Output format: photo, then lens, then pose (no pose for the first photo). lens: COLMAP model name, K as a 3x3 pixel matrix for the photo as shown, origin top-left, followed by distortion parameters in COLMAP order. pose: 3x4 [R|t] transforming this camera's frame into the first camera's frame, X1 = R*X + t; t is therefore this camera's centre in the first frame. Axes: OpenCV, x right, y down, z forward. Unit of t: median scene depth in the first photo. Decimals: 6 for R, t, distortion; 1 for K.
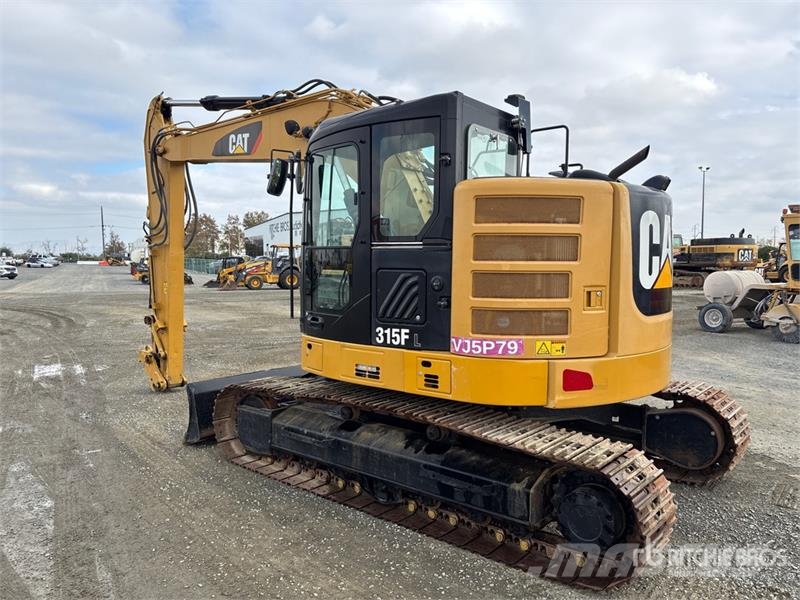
lens RADIAL K [[607.3, 0, 399.6], [0, 607.3, 300.7], [0, 0, 1]] dist [0.051309, -0.060408]
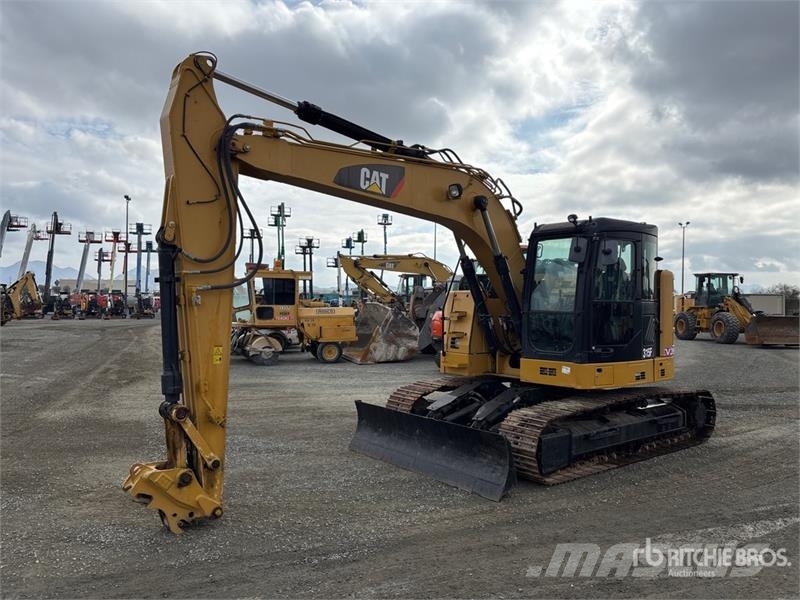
lens RADIAL K [[607.3, 0, 399.3], [0, 607.3, 303.8], [0, 0, 1]] dist [0.051309, -0.060408]
pose [[0.194330, -0.001946, 0.980934, -1.143845], [0.060546, 0.998115, -0.010015, -0.066620], [-0.979066, 0.061338, 0.194081, 0.808440]]
